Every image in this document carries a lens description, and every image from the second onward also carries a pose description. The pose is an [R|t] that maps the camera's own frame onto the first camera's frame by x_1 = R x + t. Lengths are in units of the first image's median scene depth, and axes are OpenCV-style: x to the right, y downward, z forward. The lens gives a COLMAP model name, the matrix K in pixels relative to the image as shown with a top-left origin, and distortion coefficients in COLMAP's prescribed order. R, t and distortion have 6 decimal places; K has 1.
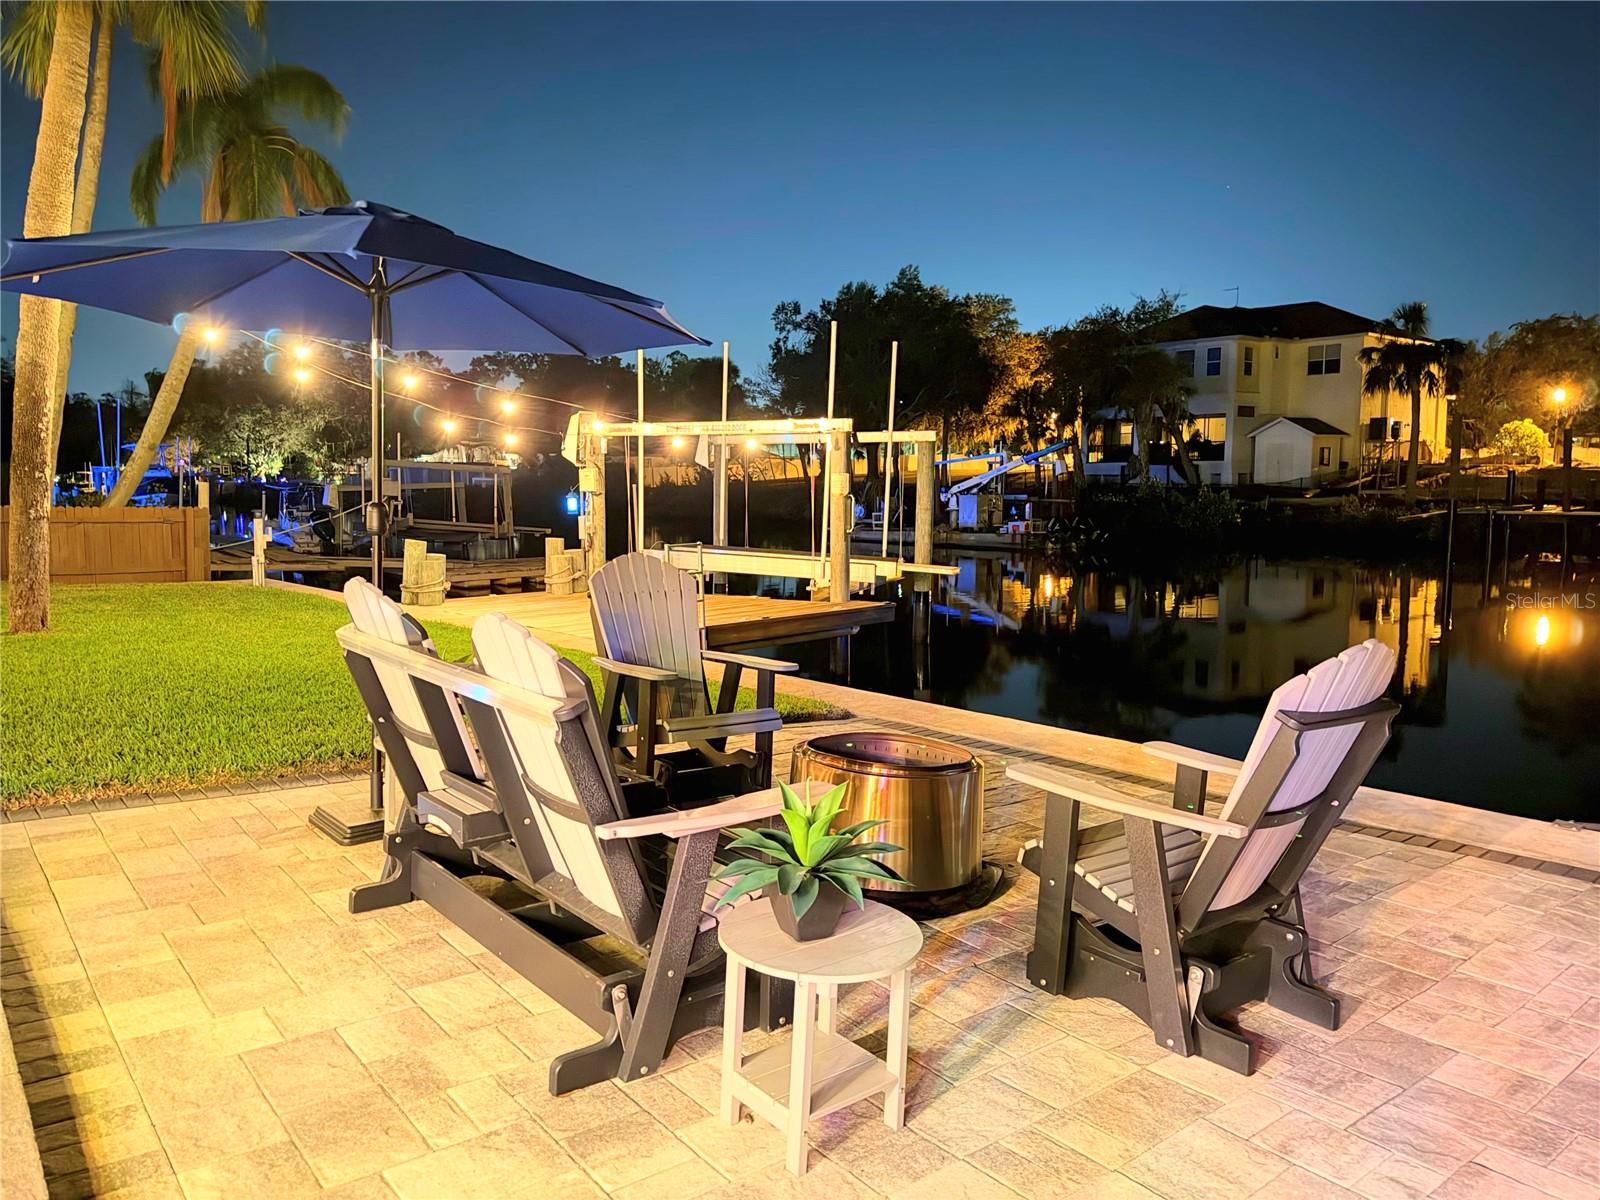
lens RADIAL K [[1111.5, 0, 793.9], [0, 1111.5, 616.5], [0, 0, 1]] dist [0.082463, -0.106990]
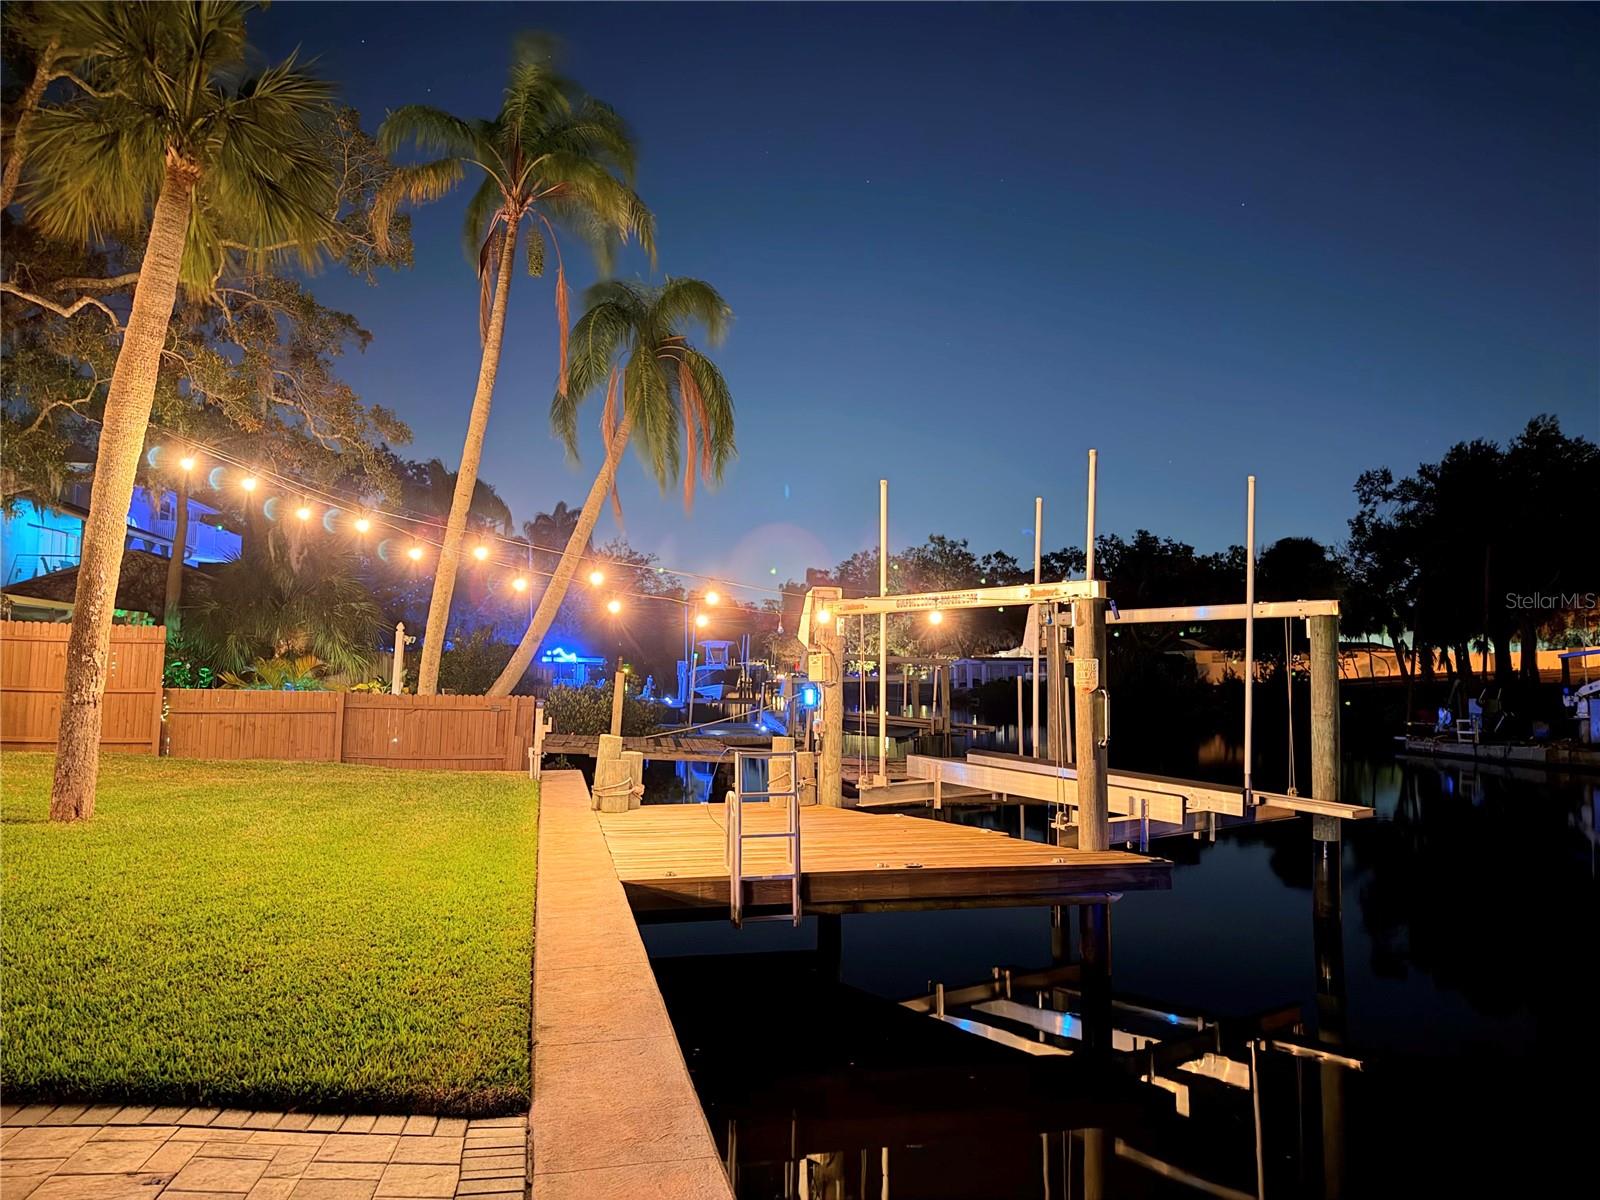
lens RADIAL K [[1111.5, 0, 793.9], [0, 1111.5, 616.5], [0, 0, 1]] dist [0.082463, -0.106990]
pose [[0.859788, -0.019947, -0.510261, 0.080177], [-0.069288, 0.985439, -0.155272, -0.011716], [0.505928, 0.168855, 0.845887, 0.107053]]
